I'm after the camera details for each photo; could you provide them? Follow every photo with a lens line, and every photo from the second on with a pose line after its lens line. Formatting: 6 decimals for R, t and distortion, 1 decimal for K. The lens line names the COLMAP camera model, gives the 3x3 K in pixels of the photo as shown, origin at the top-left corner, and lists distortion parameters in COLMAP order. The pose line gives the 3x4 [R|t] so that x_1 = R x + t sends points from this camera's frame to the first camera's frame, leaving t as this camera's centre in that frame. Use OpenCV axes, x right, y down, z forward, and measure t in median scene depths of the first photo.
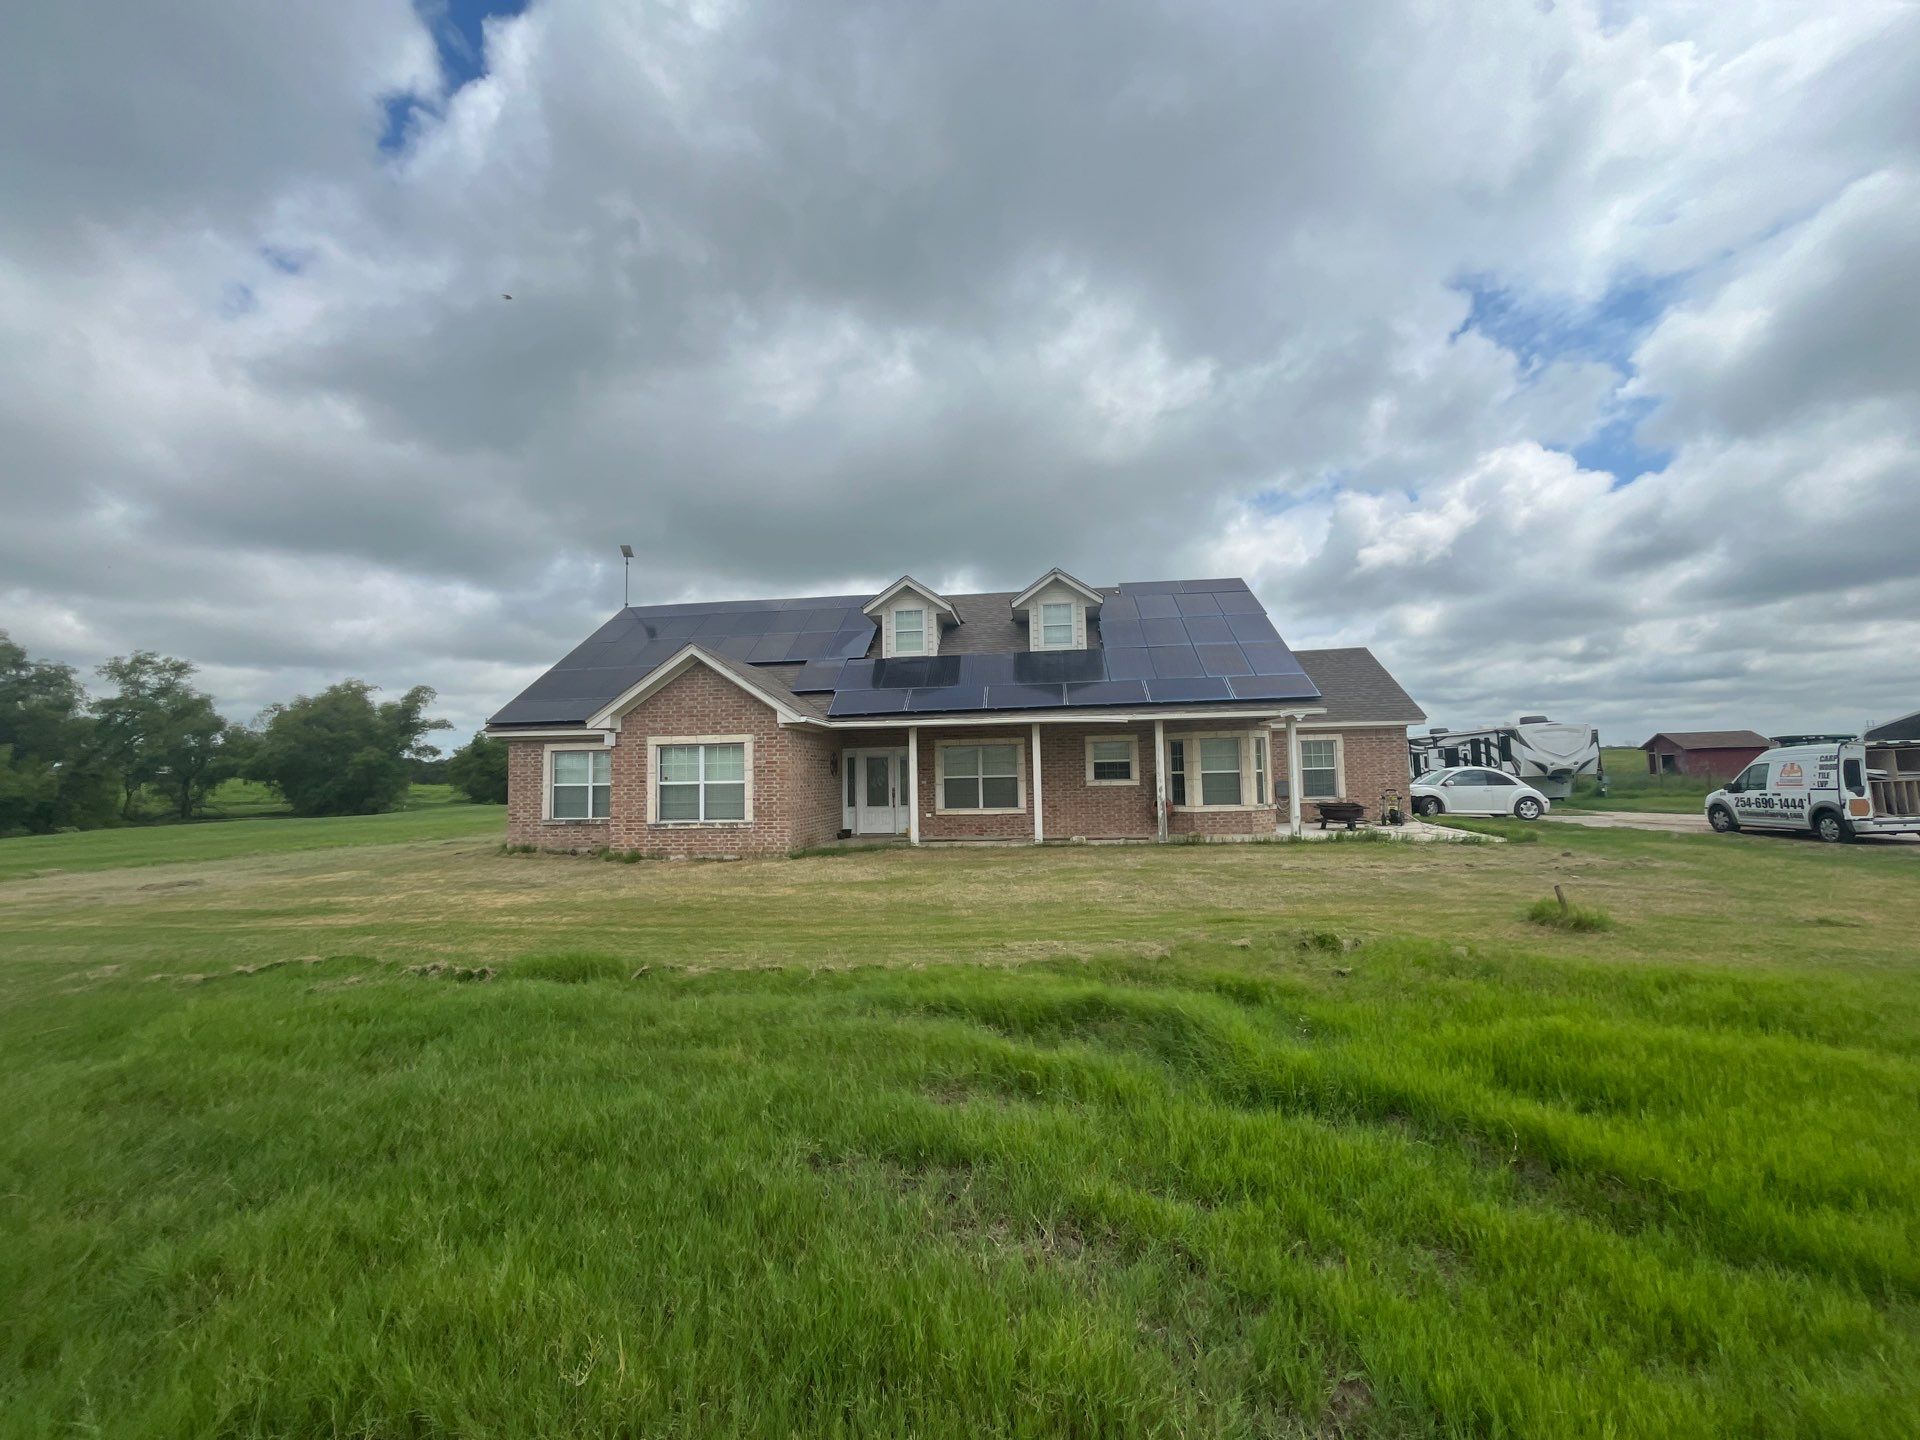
lens RADIAL K [[772.0, 0, 960.0], [0, 772.0, 720.0], [0, 0, 1]] dist [-0.000511, 0.000147]
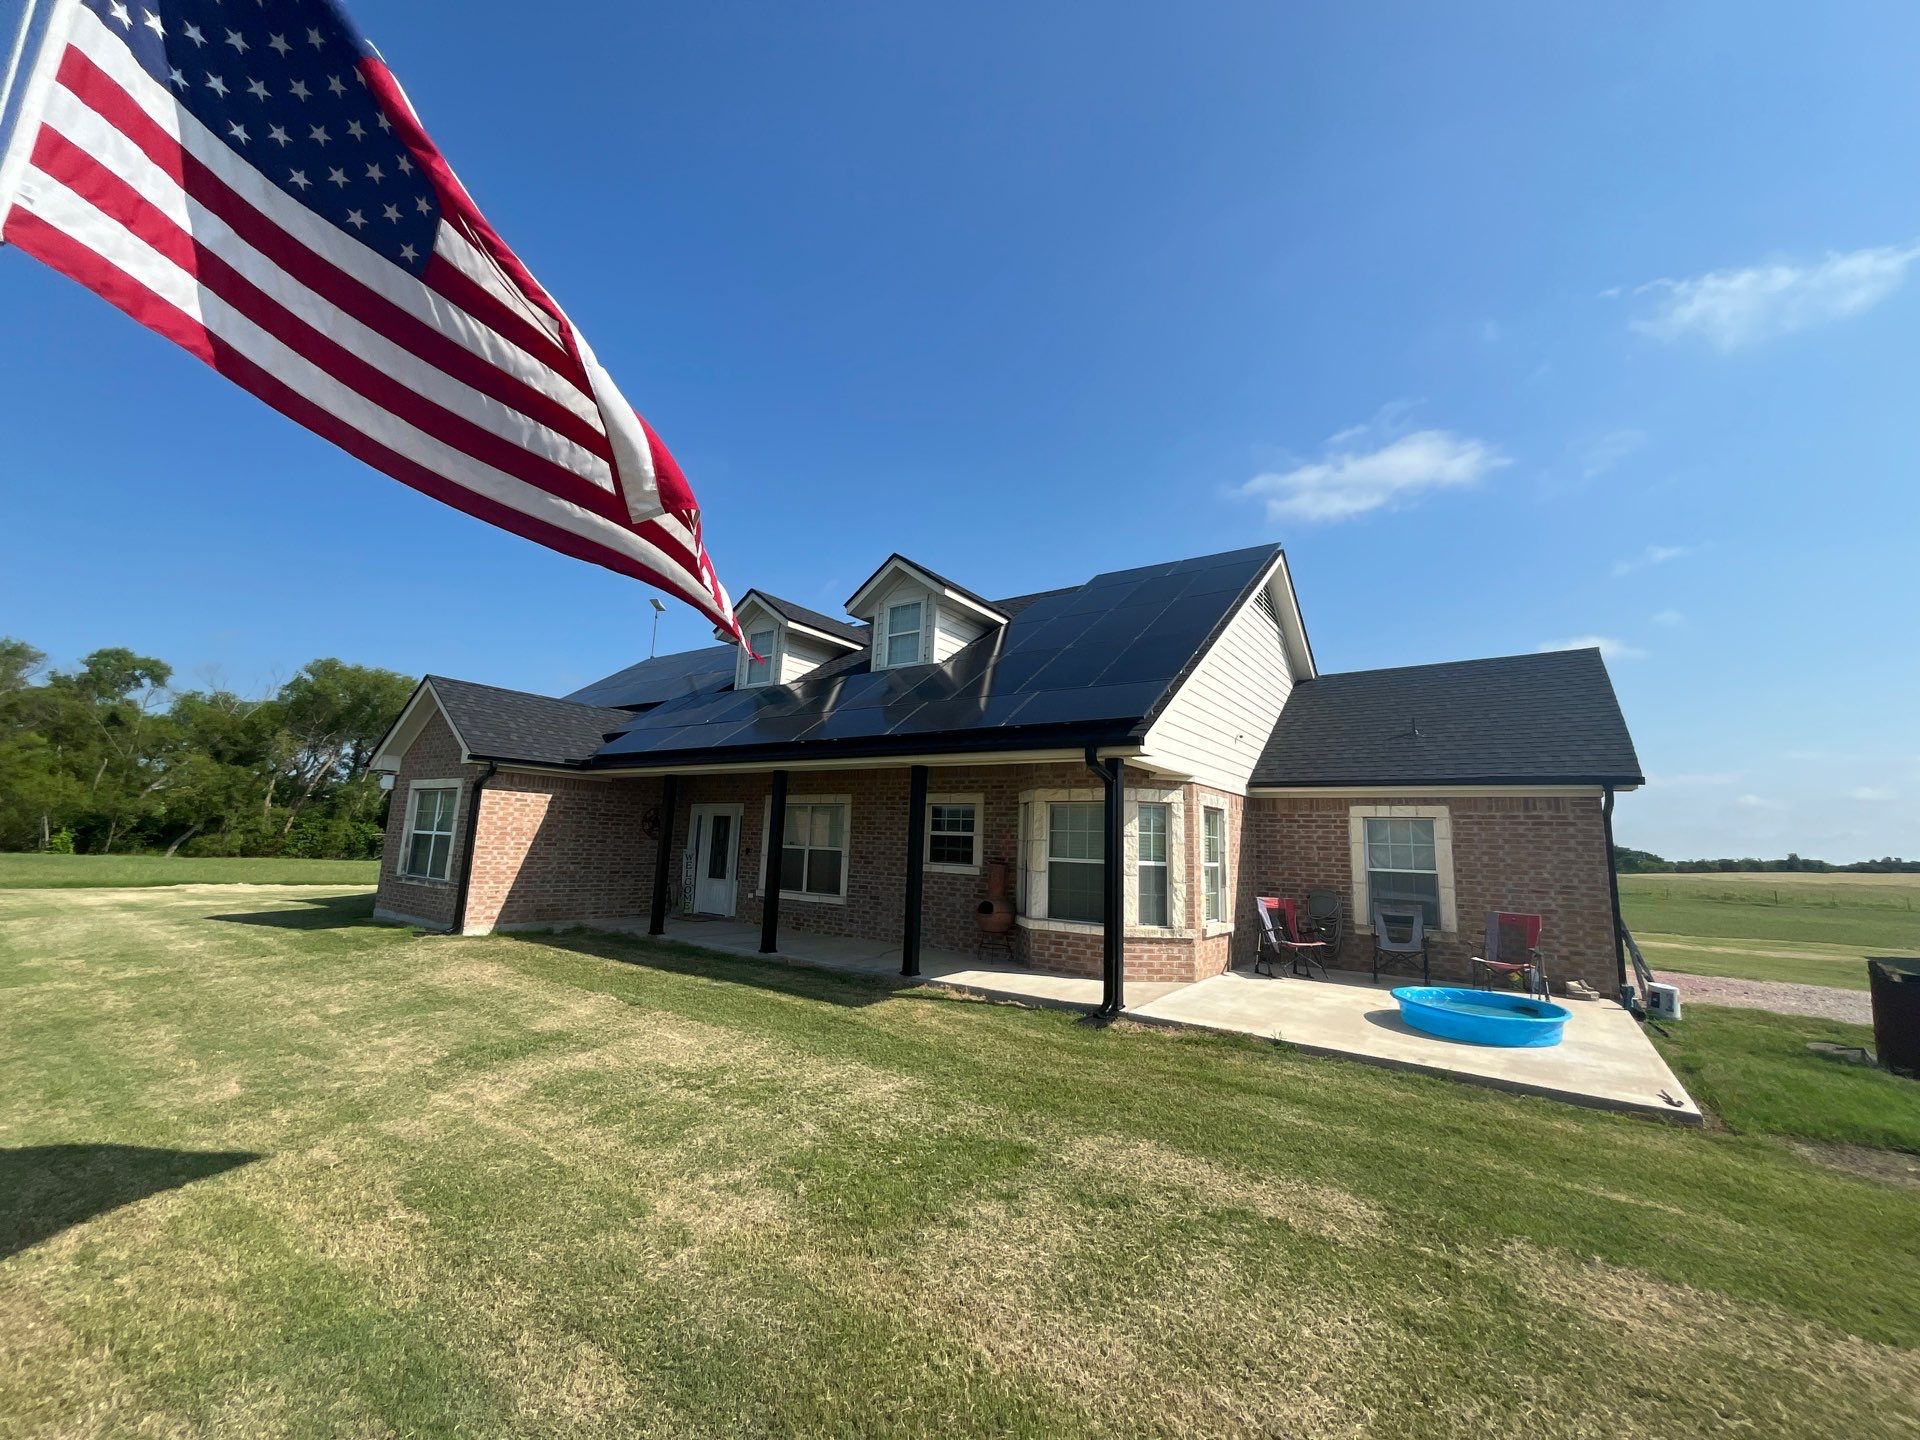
lens RADIAL K [[772.0, 0, 960.0], [0, 772.0, 720.0], [0, 0, 1]] dist [-0.000511, 0.000147]
pose [[0.875076, -0.026586, -0.483254, 0.508894], [-0.023873, 0.994904, -0.097963, 0.021212], [0.483396, 0.097262, 0.869982, 0.426564]]
